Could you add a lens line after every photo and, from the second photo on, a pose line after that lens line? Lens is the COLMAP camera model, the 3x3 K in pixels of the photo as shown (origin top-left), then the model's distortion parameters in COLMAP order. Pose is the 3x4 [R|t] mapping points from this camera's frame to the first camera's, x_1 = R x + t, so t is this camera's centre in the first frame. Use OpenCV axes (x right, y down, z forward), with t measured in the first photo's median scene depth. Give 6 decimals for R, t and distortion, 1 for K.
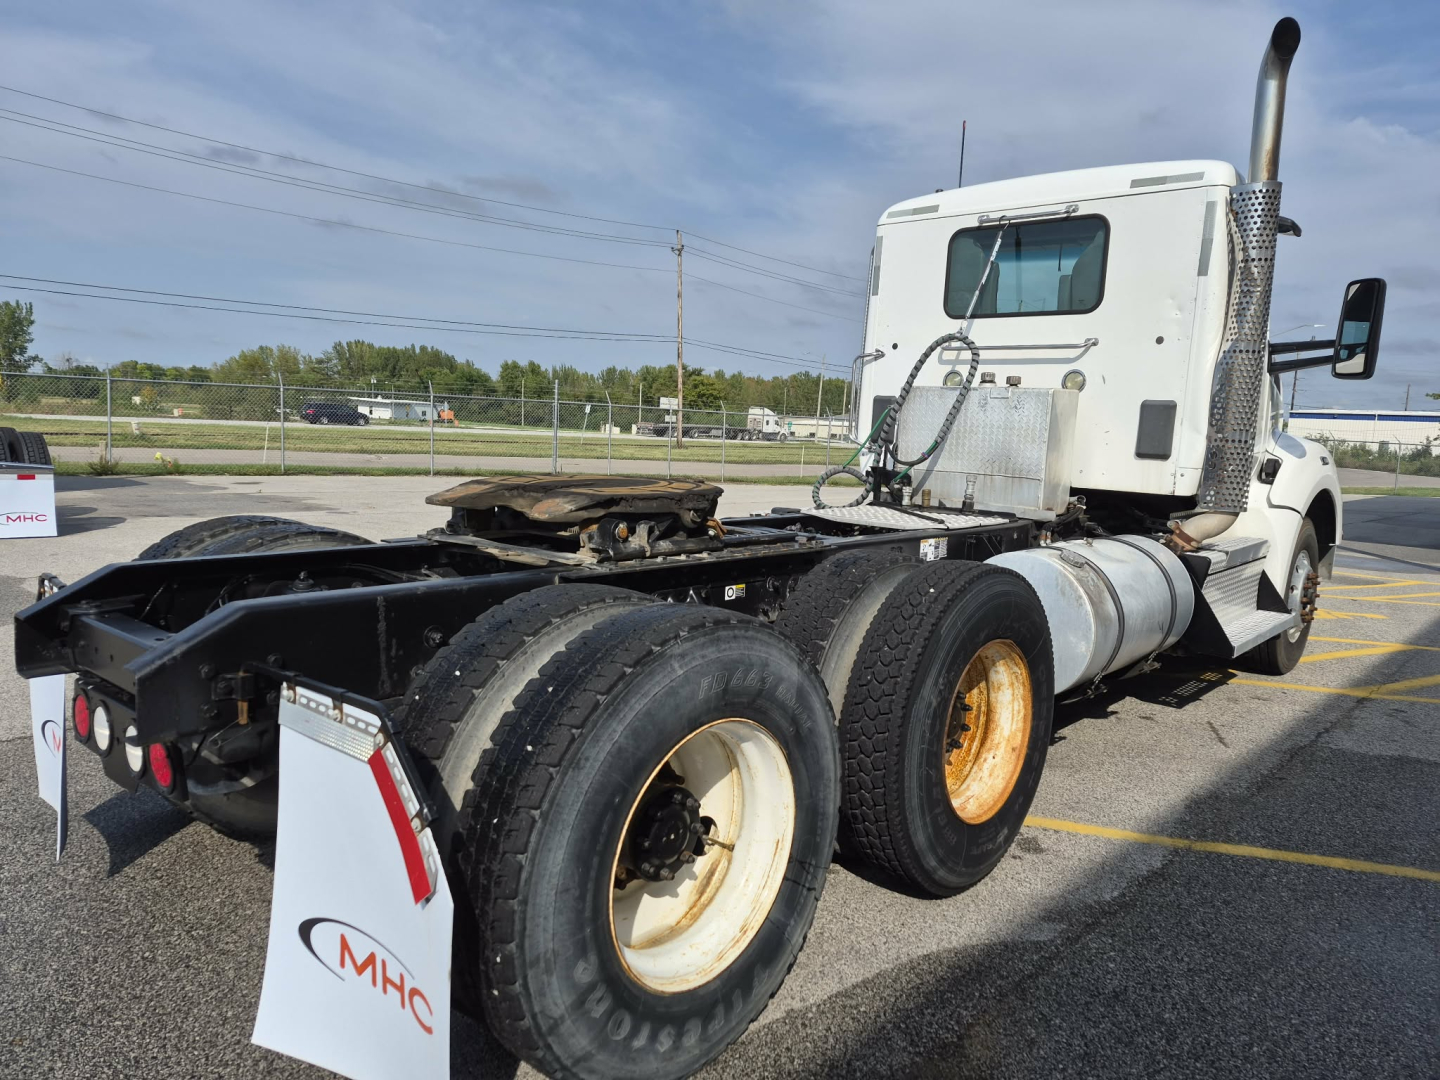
lens RADIAL K [[1004.4, 0, 719.5], [0, 1004.4, 543.0], [0, 0, 1]] dist [-0.000177, -0.002447]
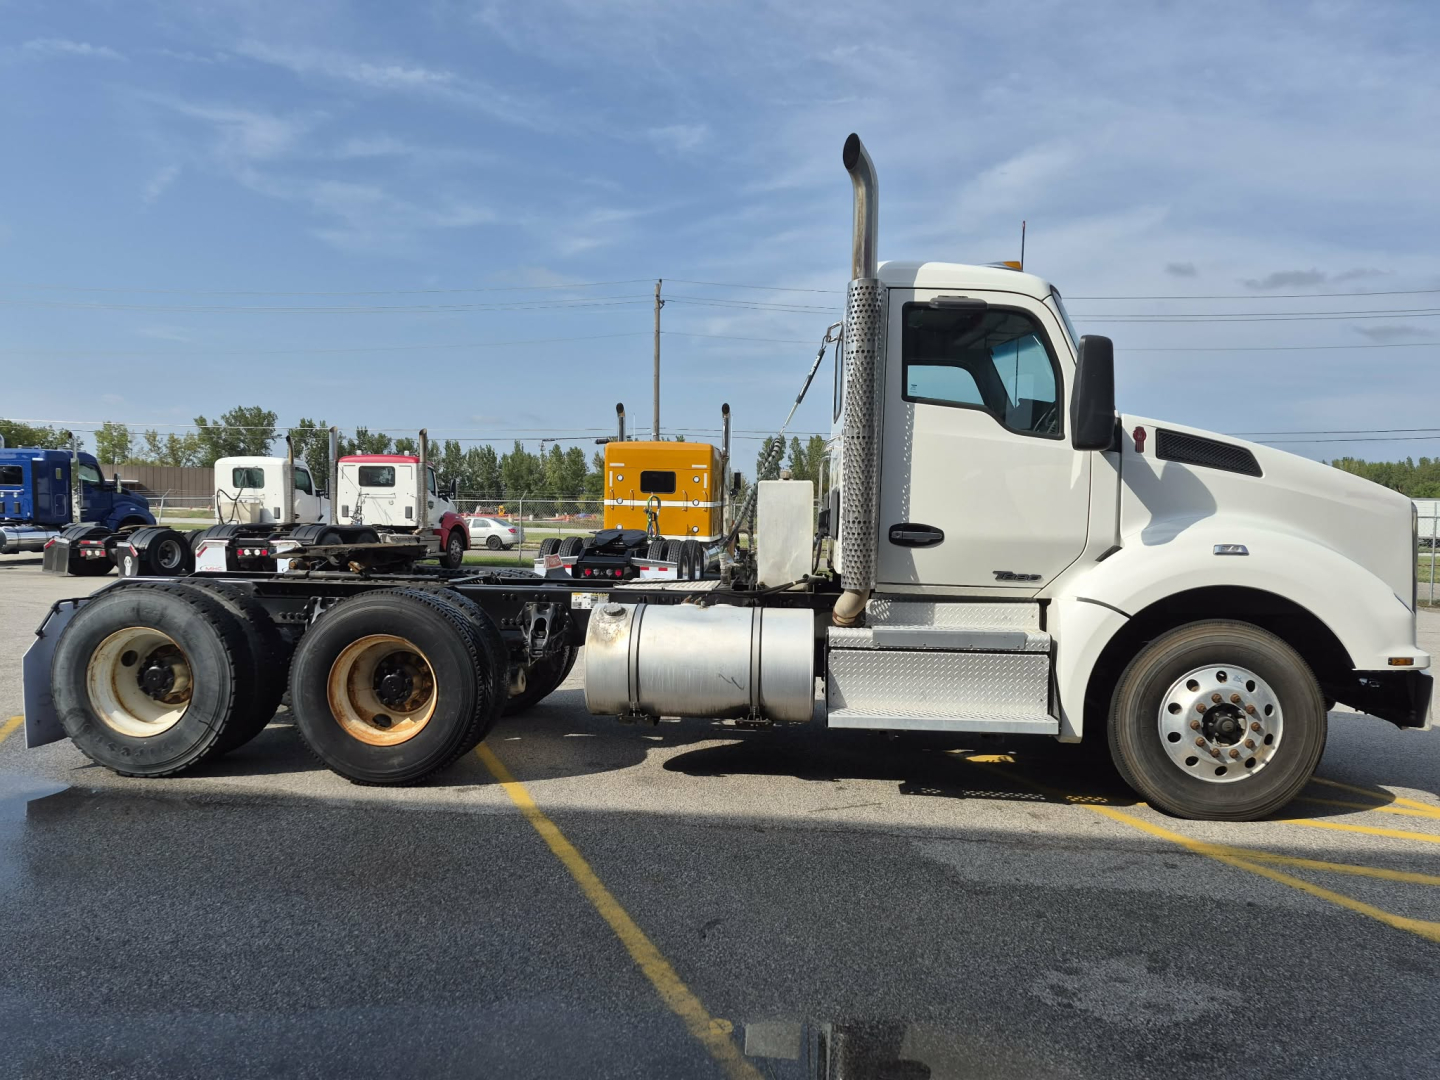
lens RADIAL K [[998.1, 0, 726.0], [0, 998.1, 560.0], [0, 0, 1]] dist [0.089468, -0.129386]
pose [[0.610395, 0.007942, -0.792057, 1.702140], [-0.092696, 0.993795, -0.061470, 0.019147], [0.786655, 0.110942, 0.607344, 0.353990]]
